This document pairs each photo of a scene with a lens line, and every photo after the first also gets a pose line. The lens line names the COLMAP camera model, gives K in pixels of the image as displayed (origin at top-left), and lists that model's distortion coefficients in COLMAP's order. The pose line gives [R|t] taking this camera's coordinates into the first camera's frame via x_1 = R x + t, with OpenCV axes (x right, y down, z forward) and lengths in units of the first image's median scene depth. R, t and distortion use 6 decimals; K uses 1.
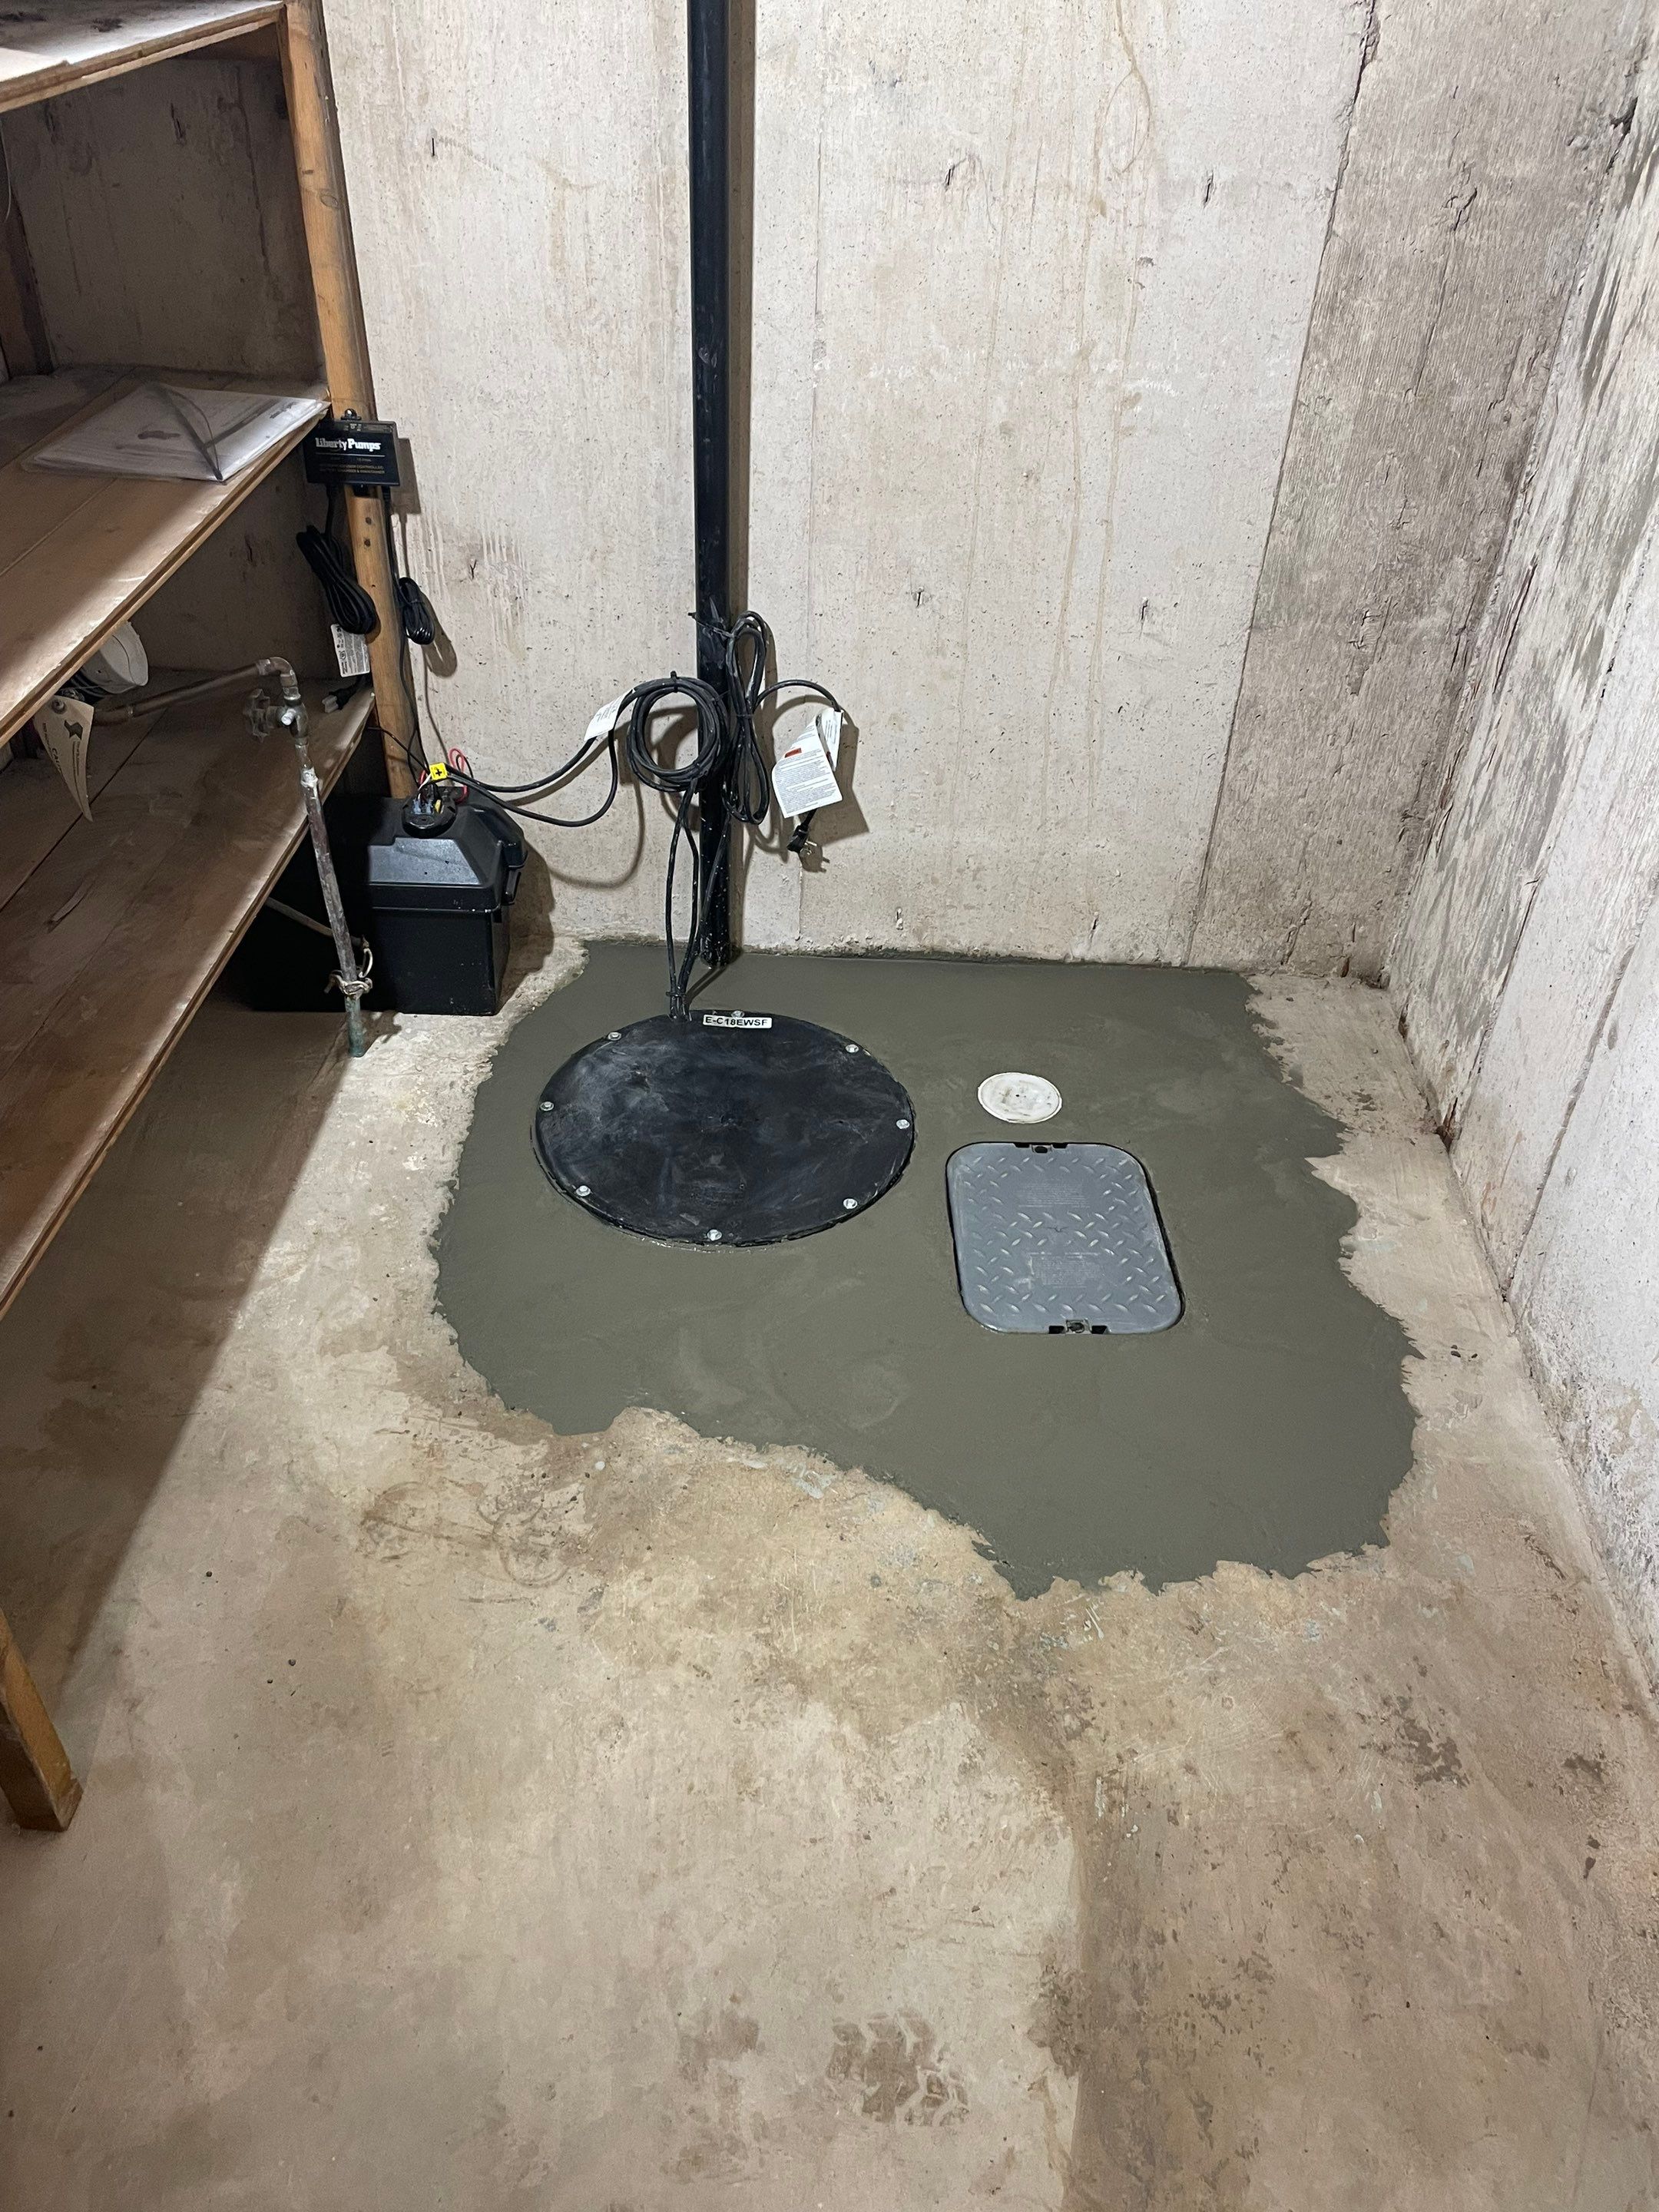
lens RADIAL K [[1716.9, 0, 855.7], [0, 1716.9, 1115.8], [0, 0, 1]] dist [0.096113, -0.132420]
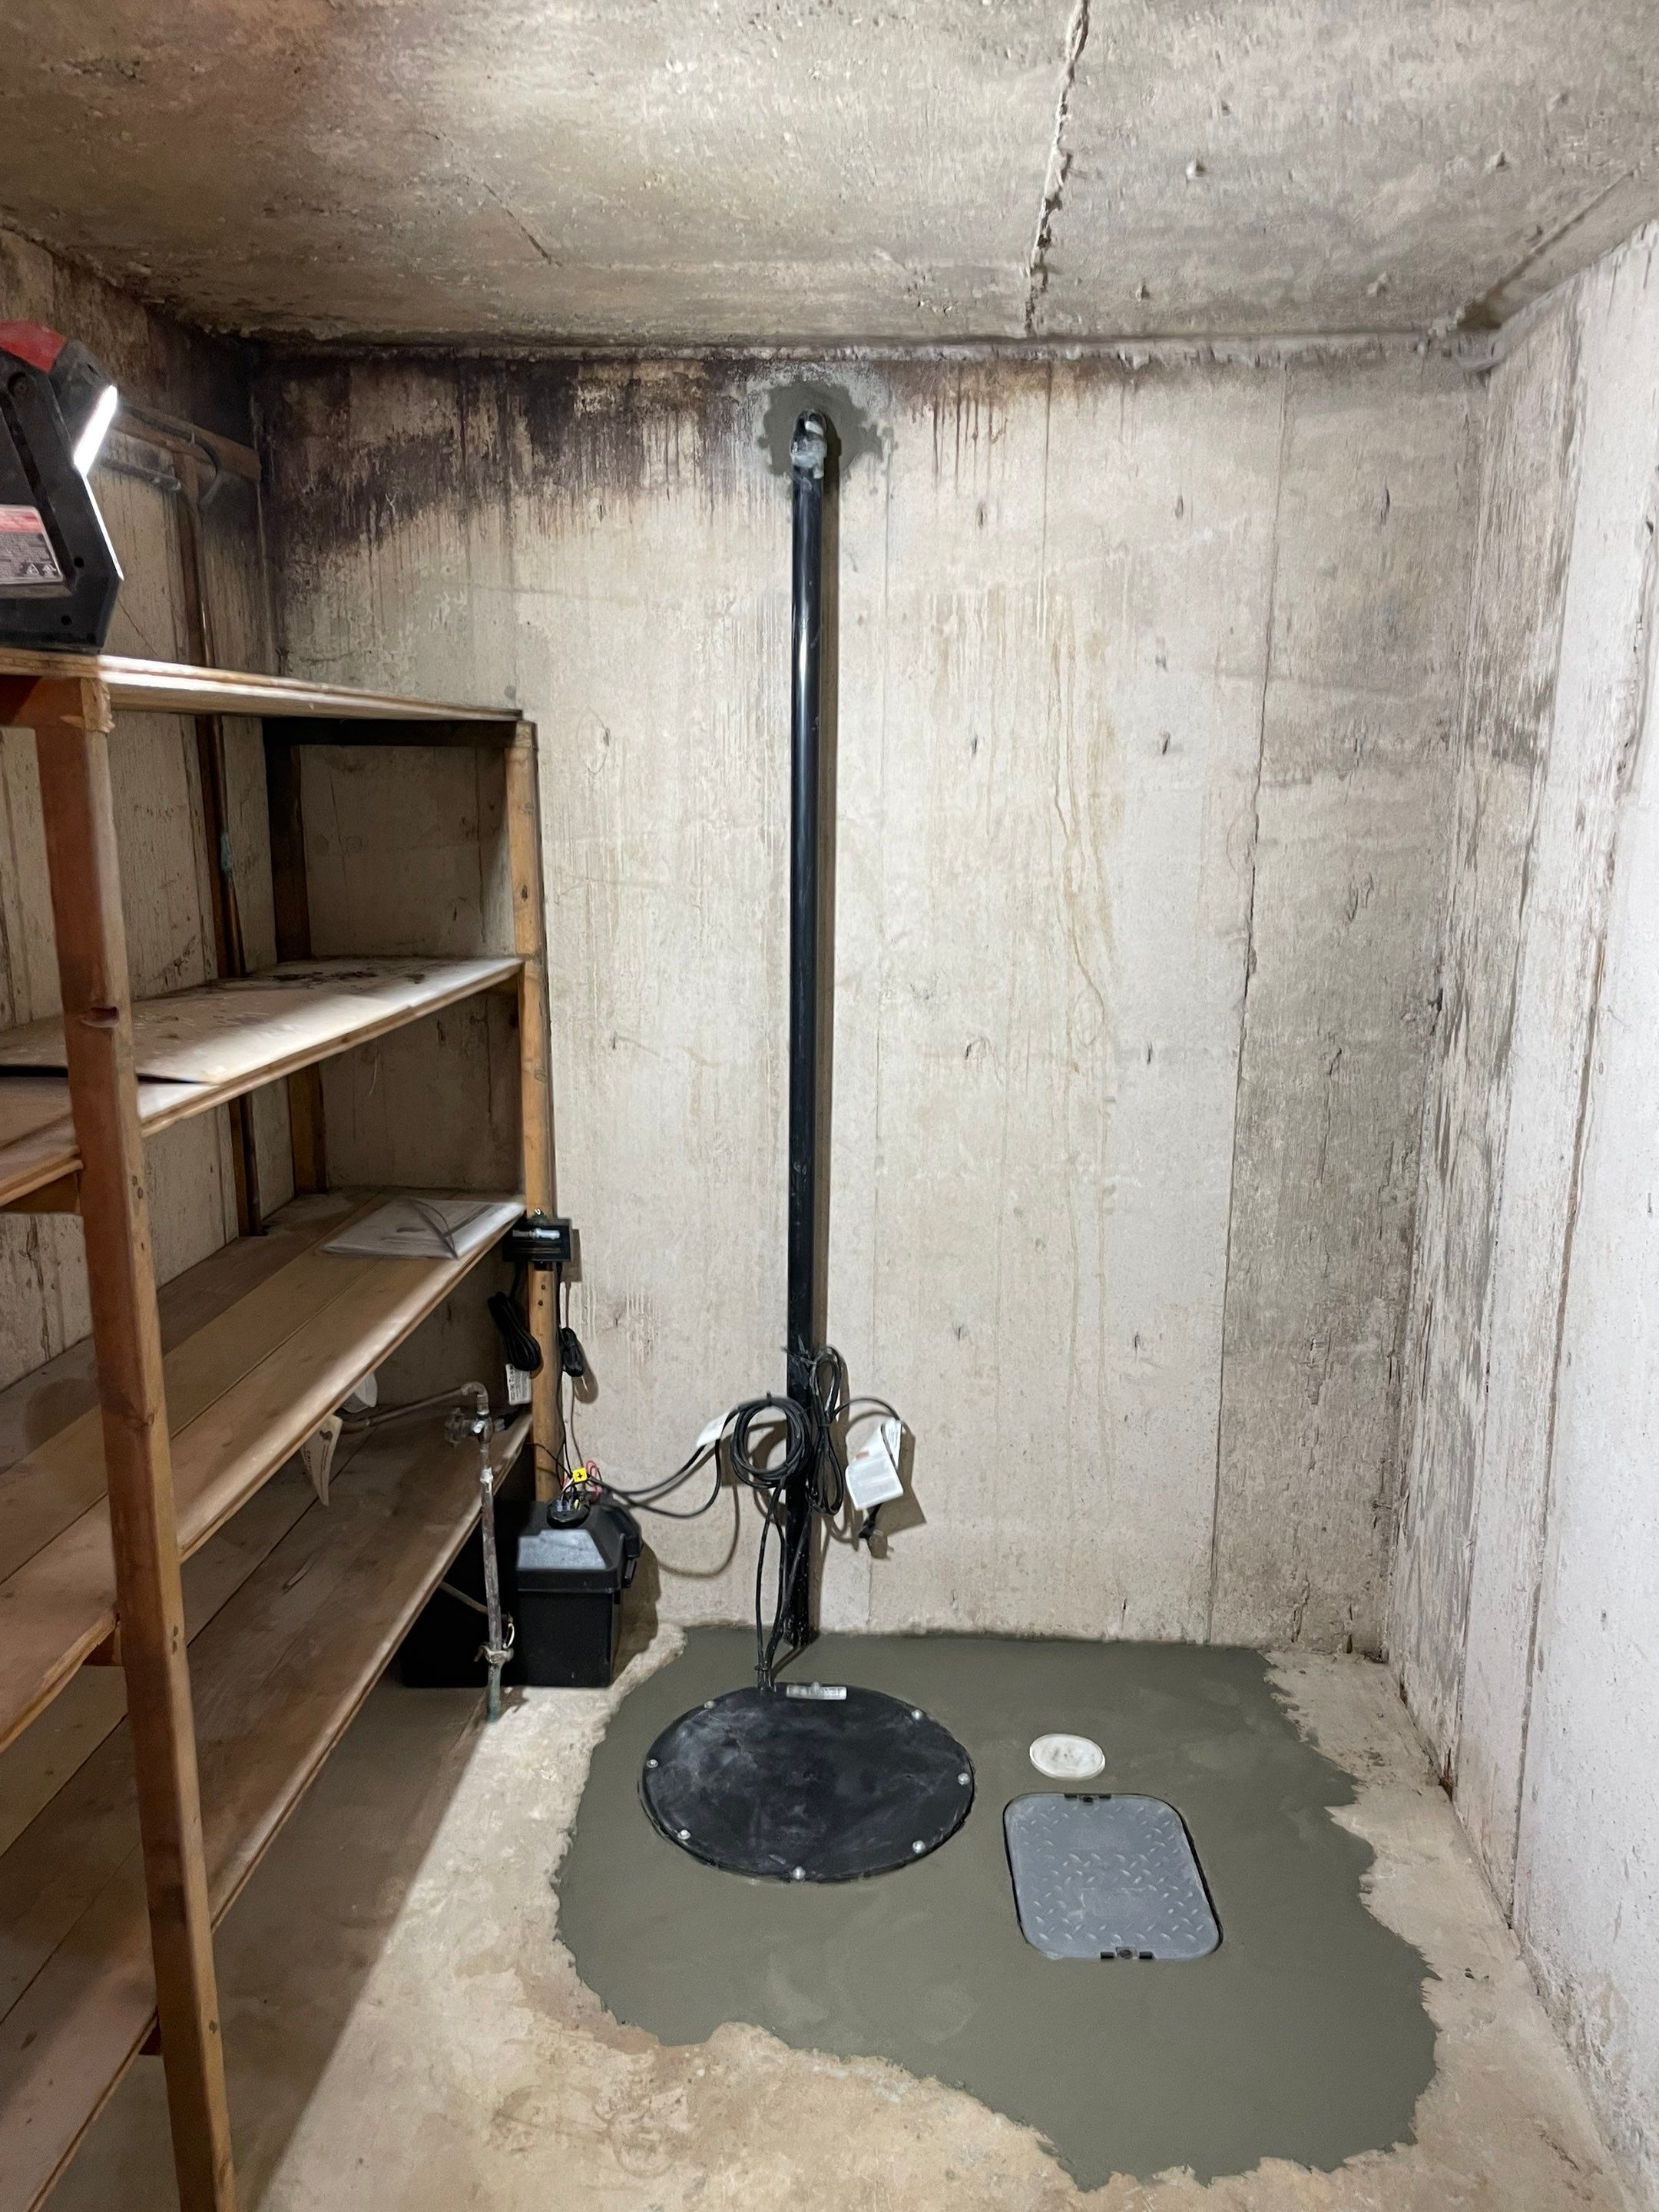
lens RADIAL K [[1716.9, 0, 855.7], [0, 1716.9, 1115.8], [0, 0, 1]] dist [0.096113, -0.132420]
pose [[0.999281, -0.024889, -0.028615, 0.000083], [0.010170, 0.902747, -0.430051, 0.113377], [0.036535, 0.429450, 0.902351, -0.246810]]
